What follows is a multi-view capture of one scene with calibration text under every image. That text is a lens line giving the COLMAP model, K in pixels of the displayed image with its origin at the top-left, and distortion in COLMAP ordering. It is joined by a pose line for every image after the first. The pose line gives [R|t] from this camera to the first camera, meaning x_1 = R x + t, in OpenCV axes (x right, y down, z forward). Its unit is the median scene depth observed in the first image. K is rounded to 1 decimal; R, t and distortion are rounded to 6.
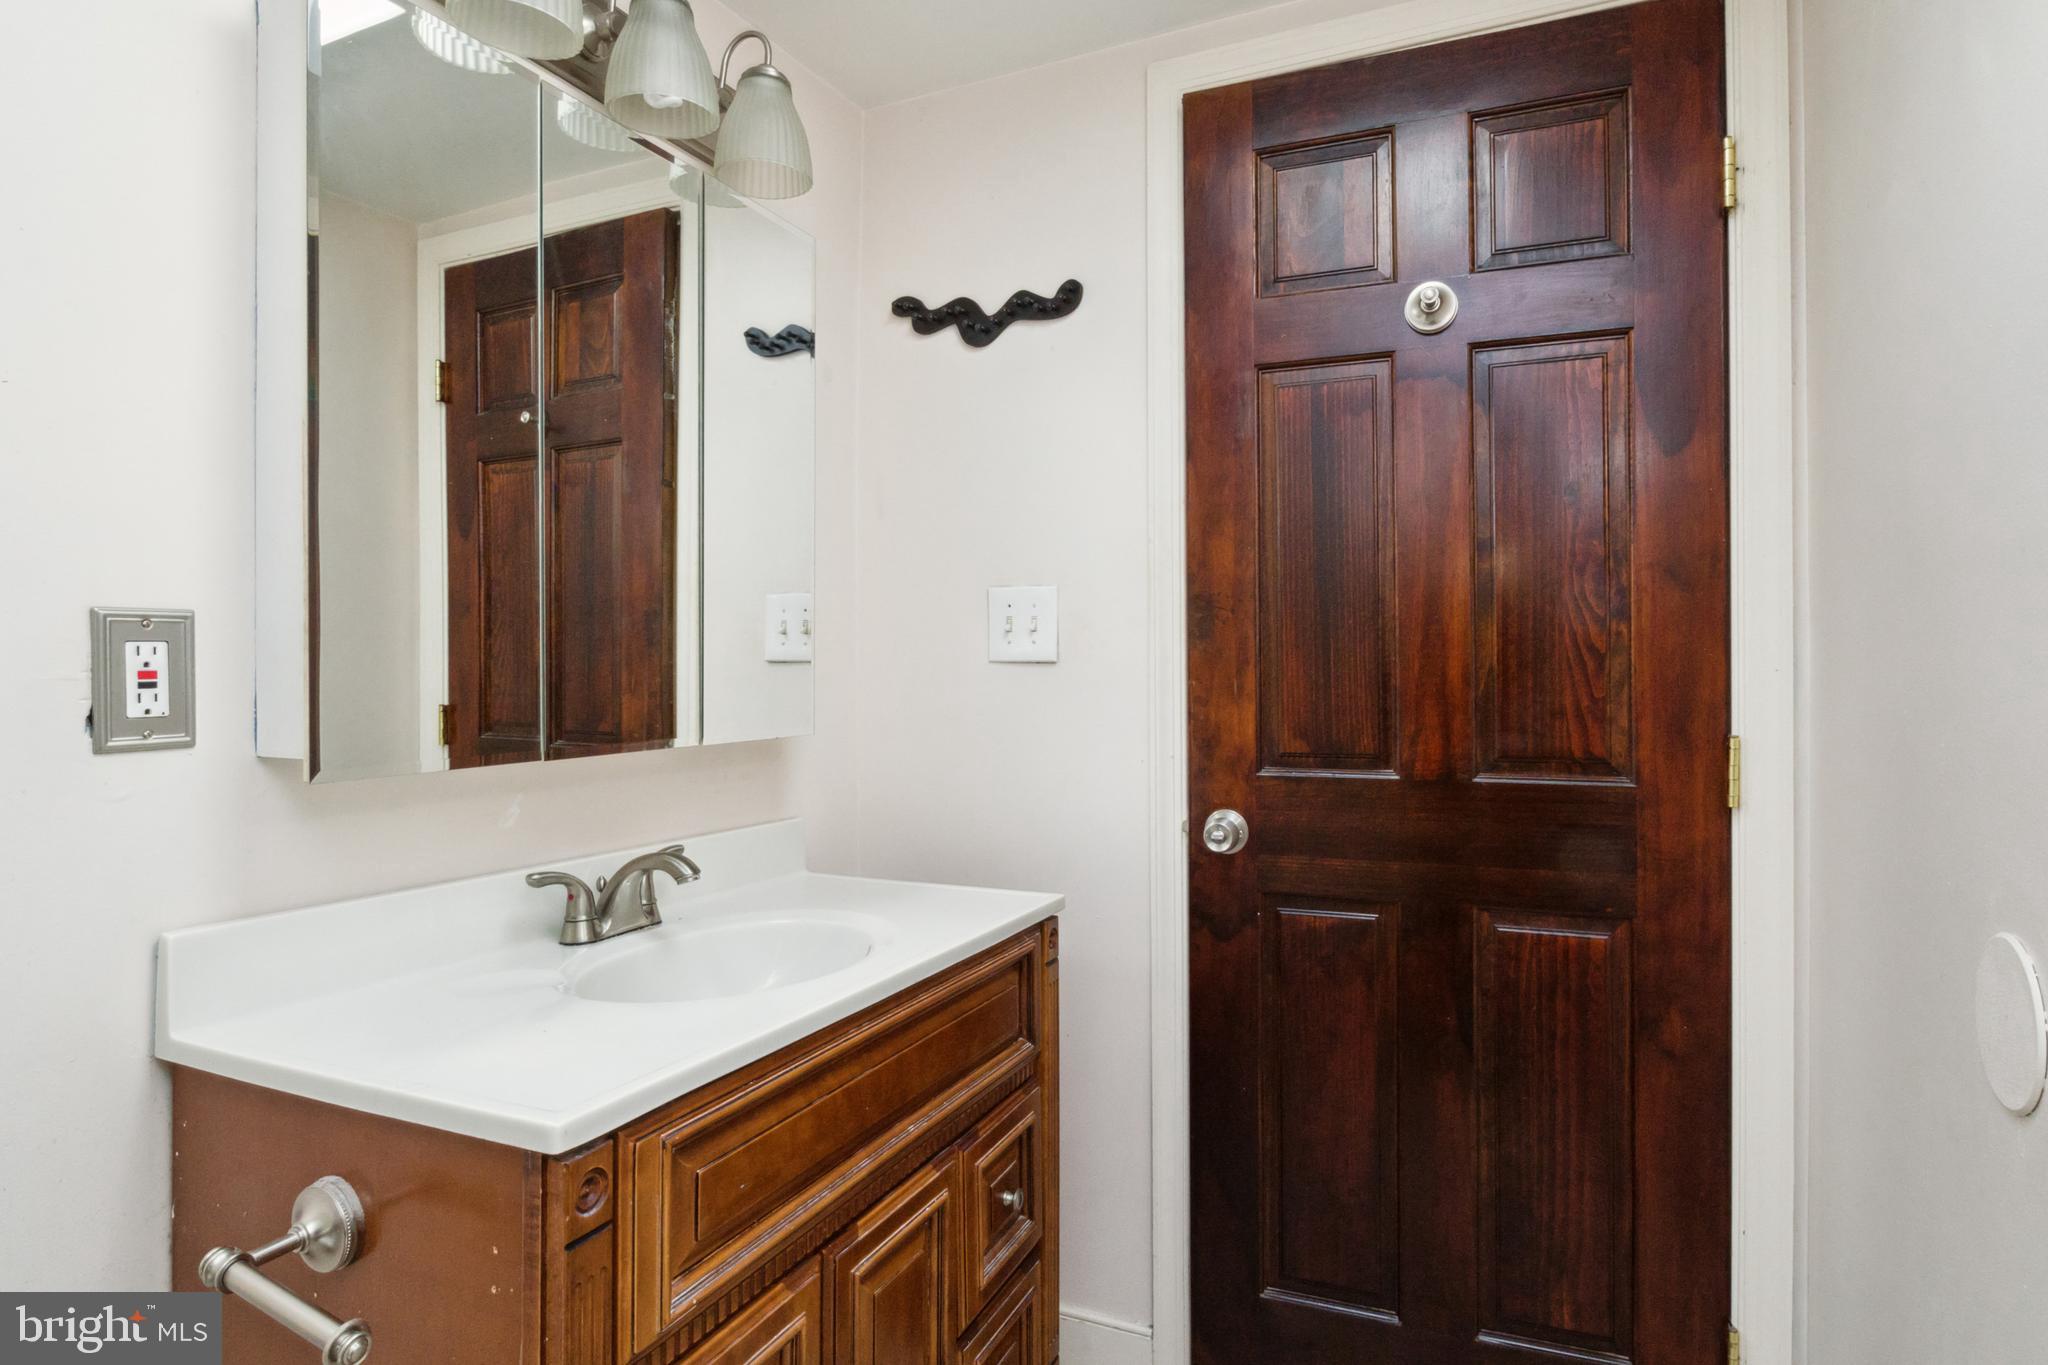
lens RADIAL K [[1096.5, 0, 1021.9], [0, 1096.5, 643.5], [0, 0, 1]] dist [-0.007178, 0.000233]
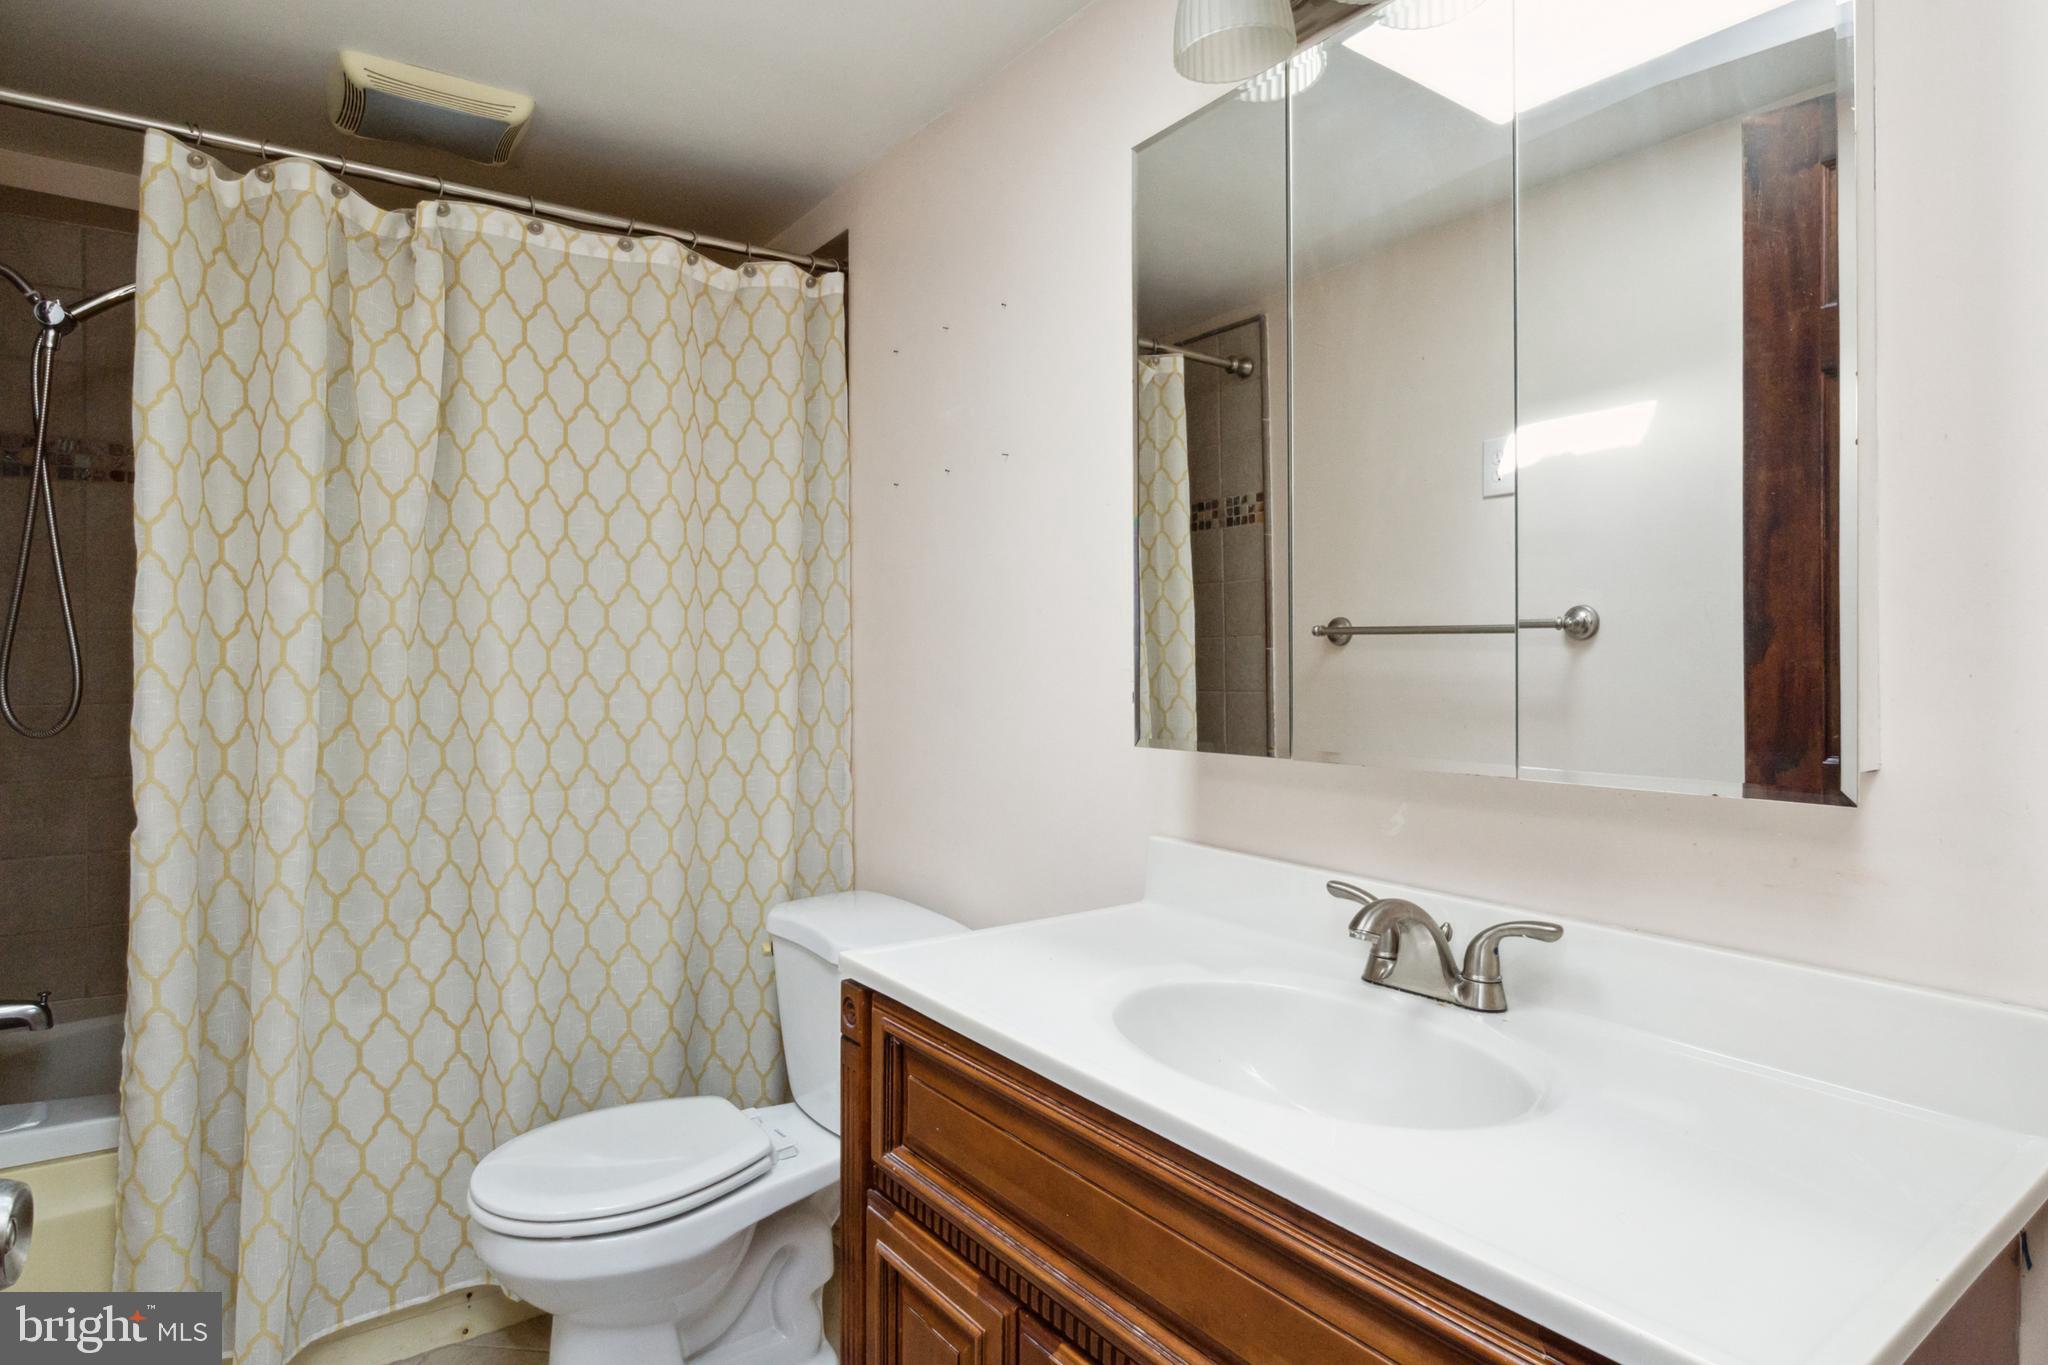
lens RADIAL K [[1096.5, 0, 1021.9], [0, 1096.5, 643.5], [0, 0, 1]] dist [-0.007178, 0.000233]
pose [[-0.479899, -0.016763, -0.877163, 0.609434], [0.024427, 0.999175, -0.032458, 0.033430], [0.876983, -0.037003, -0.479094, 1.431148]]
